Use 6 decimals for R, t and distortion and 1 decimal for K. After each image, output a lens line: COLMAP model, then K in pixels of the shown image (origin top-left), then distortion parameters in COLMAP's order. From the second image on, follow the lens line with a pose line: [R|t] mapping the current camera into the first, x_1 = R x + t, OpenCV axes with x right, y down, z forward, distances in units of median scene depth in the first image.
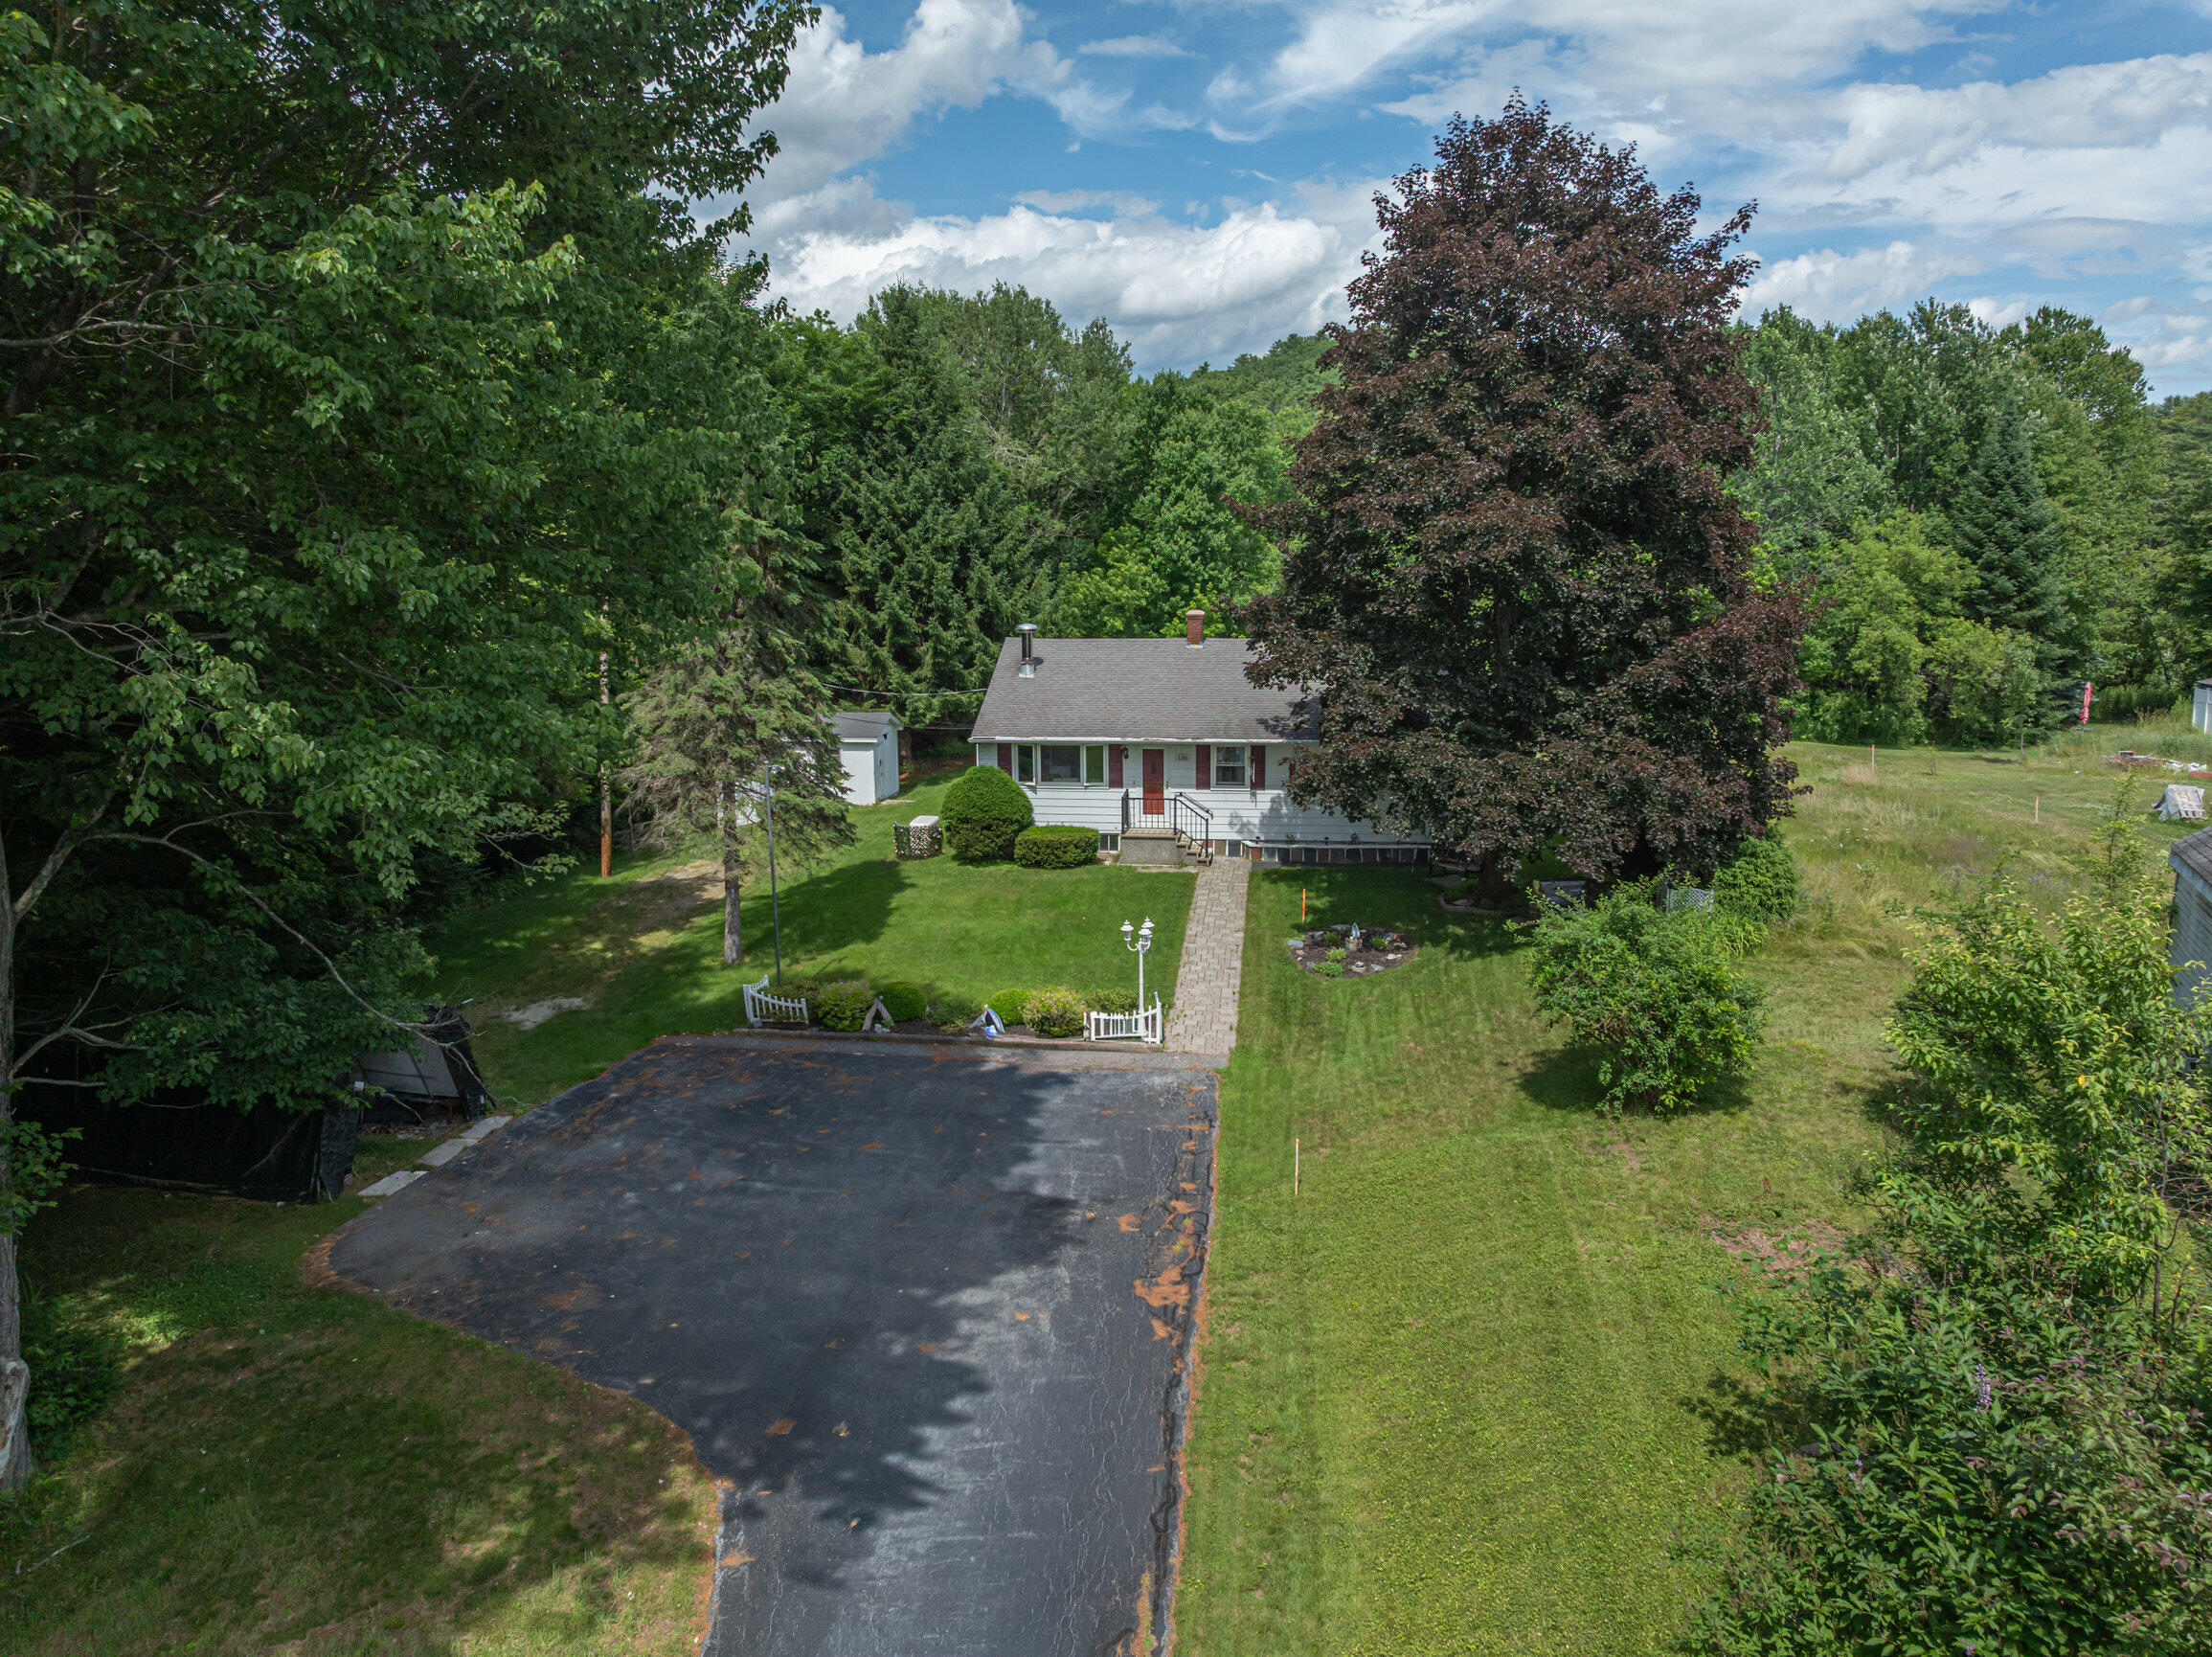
lens RADIAL K [[1585.1, 0, 1107.2], [0, 1585.1, 826.4], [0, 0, 1]] dist [-0.044190, 0.015984]
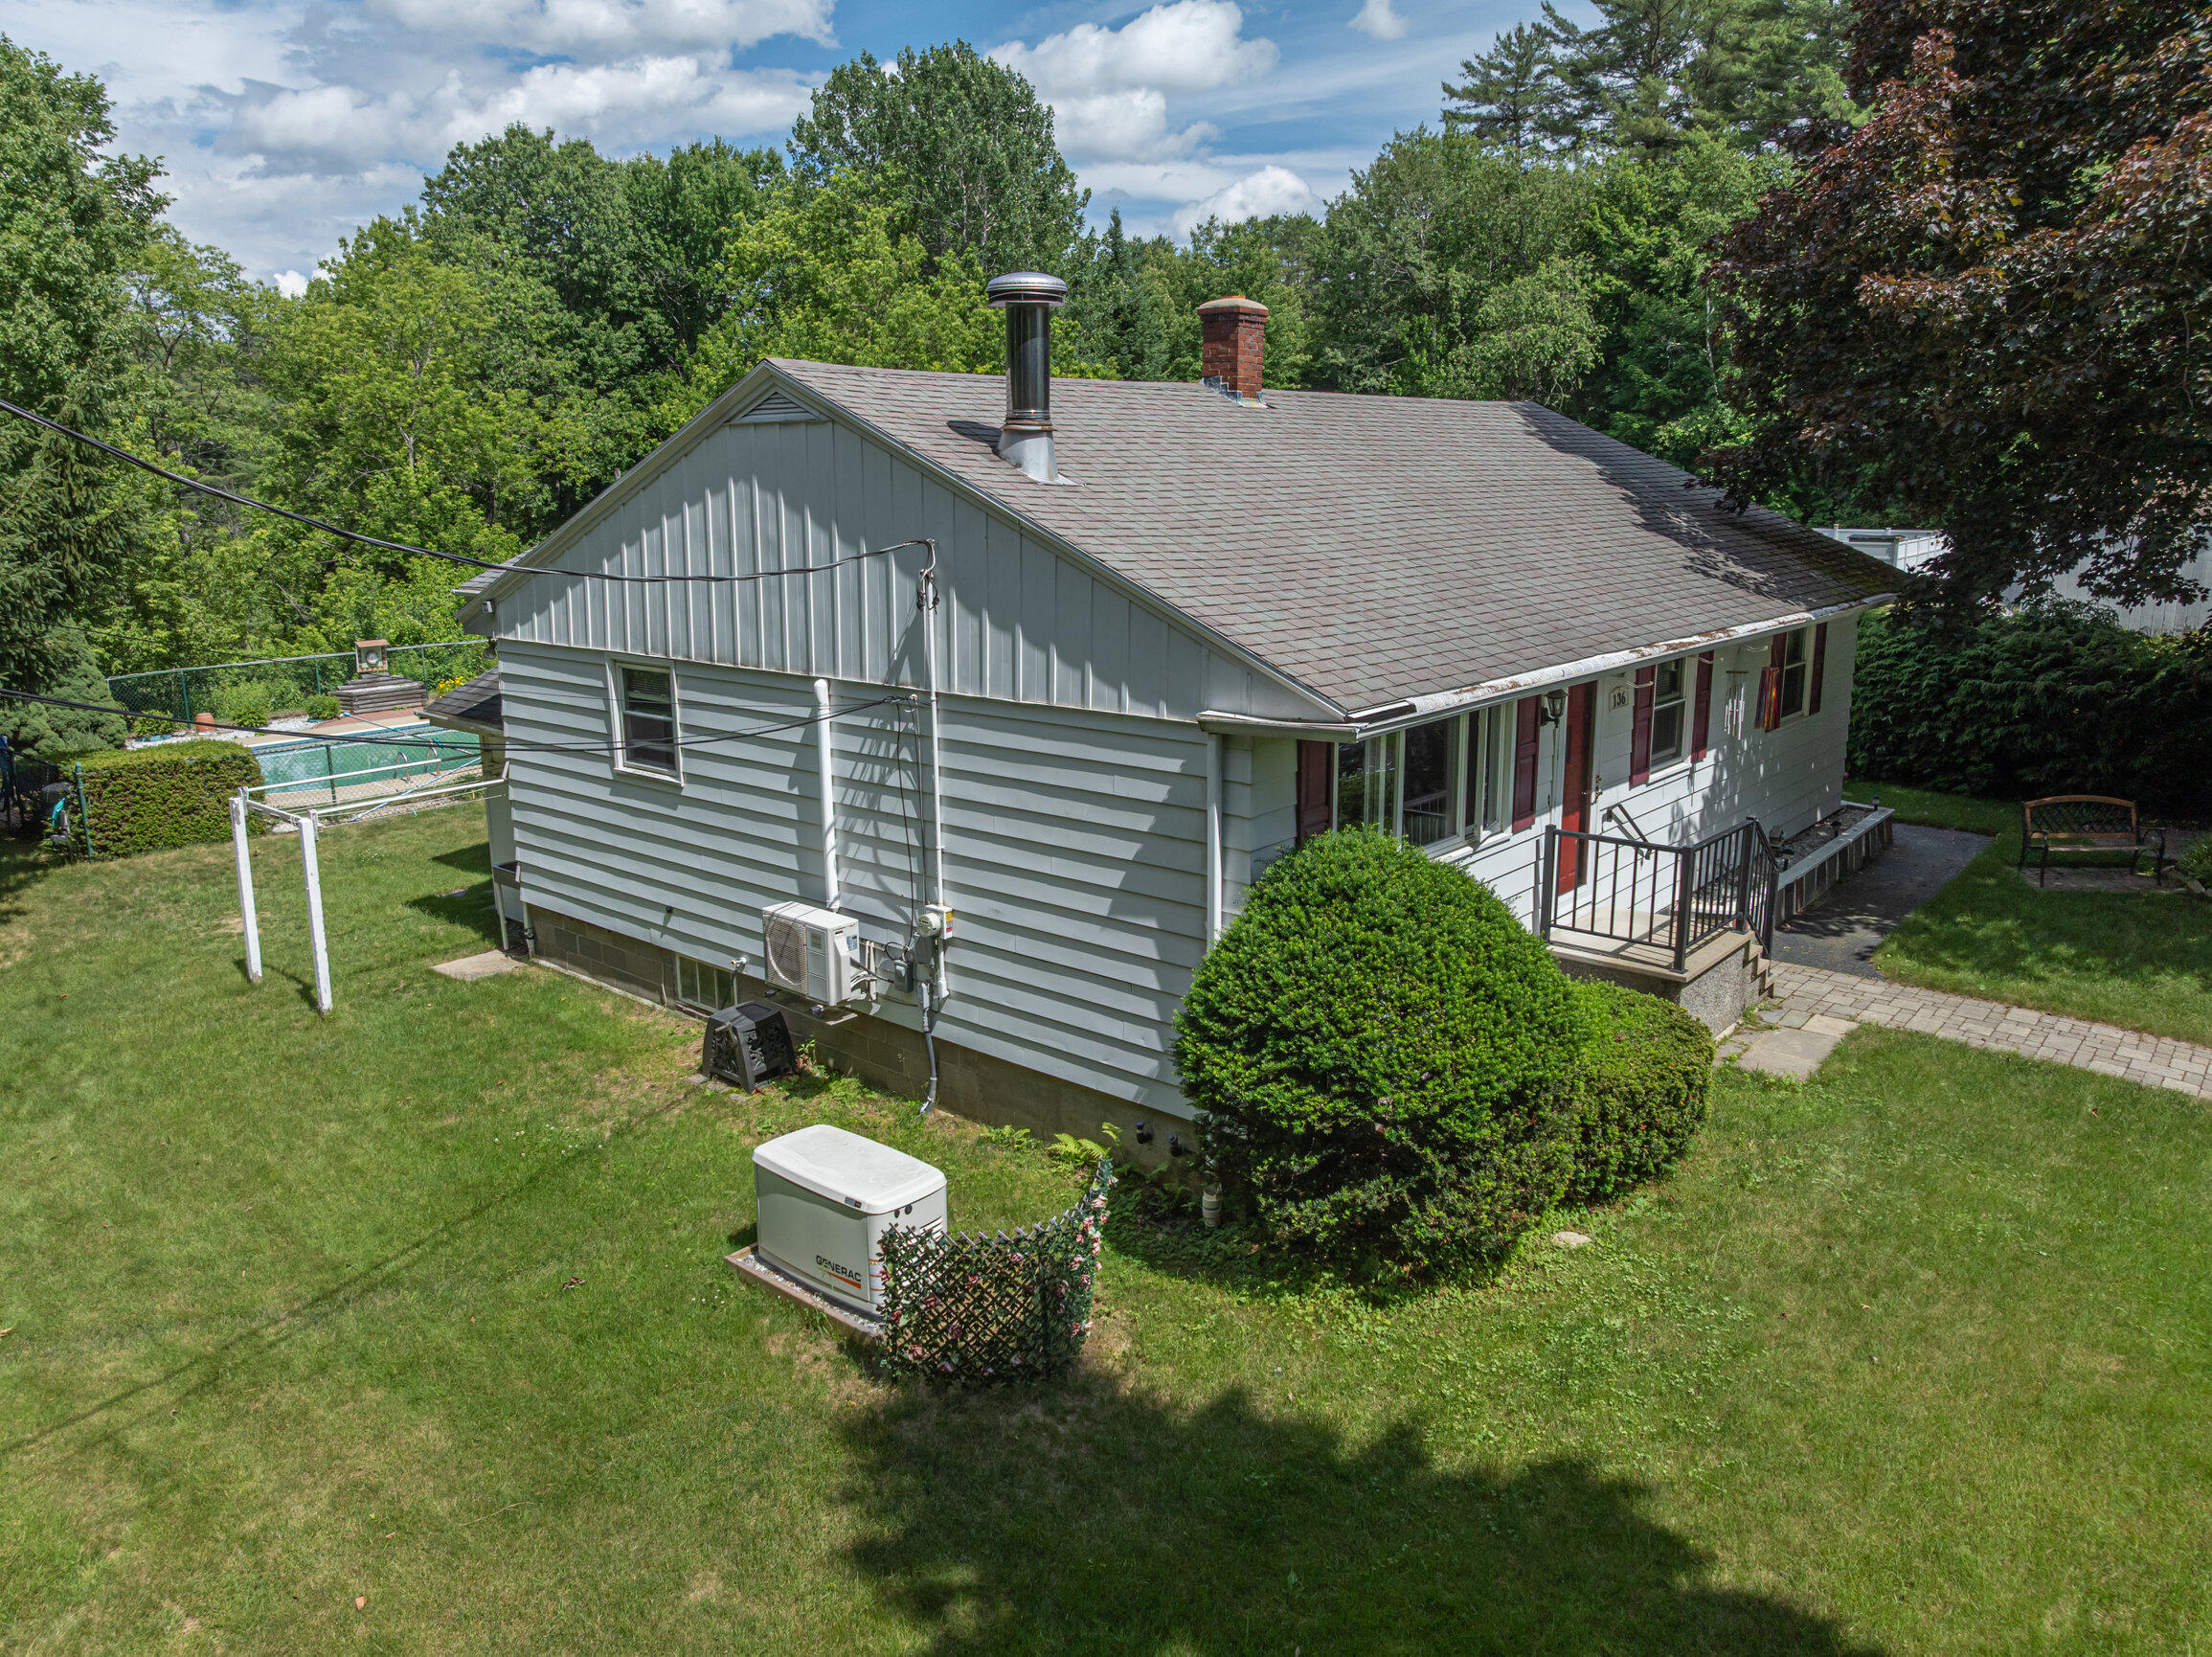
lens RADIAL K [[1585.1, 0, 1114.8], [0, 1585.1, 828.6], [0, 0, 1]] dist [-0.044190, 0.015984]
pose [[0.544892, -0.181561, 0.818614, -0.277154], [0.170389, 0.979882, 0.103914, -0.068151], [-0.821012, 0.082861, 0.564866, 0.901162]]
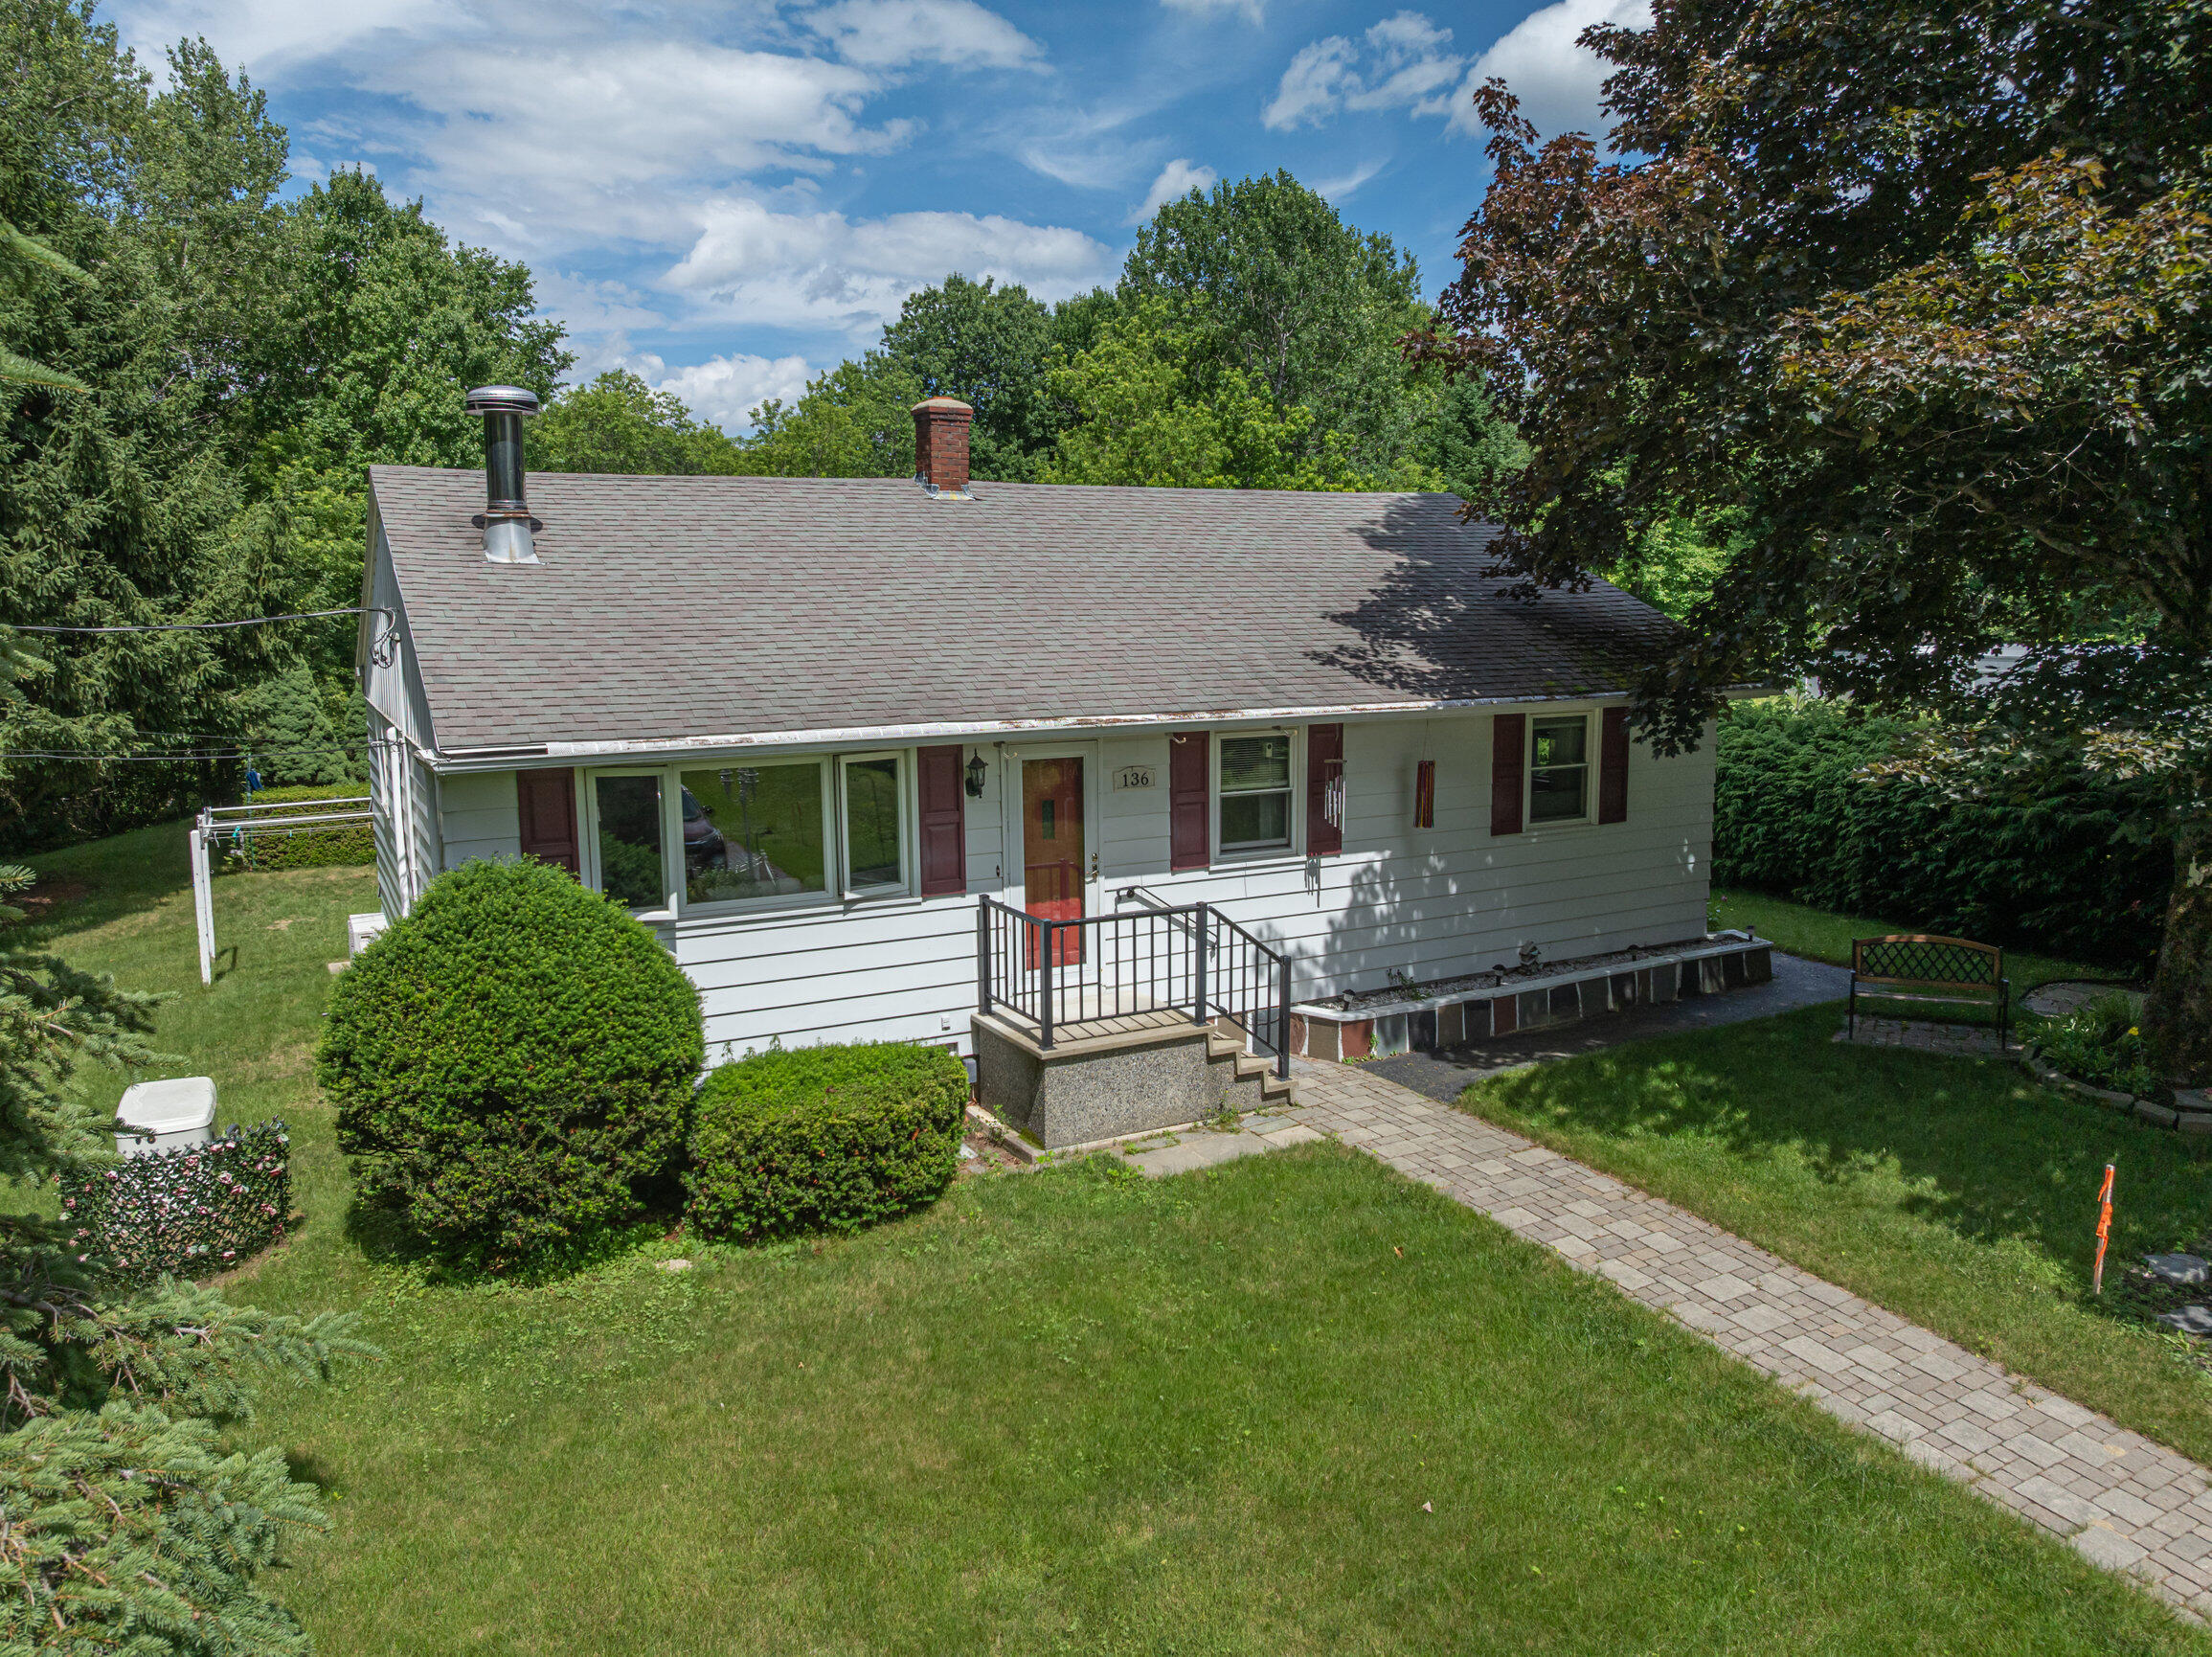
lens RADIAL K [[1585.1, 0, 1103.2], [0, 1585.1, 829.0], [0, 0, 1]] dist [-0.044190, 0.015984]
pose [[0.812285, -0.084685, 0.577080, -0.142275], [0.118191, 0.992776, -0.020674, -0.027344], [-0.571161, 0.084999, 0.816426, 0.741899]]
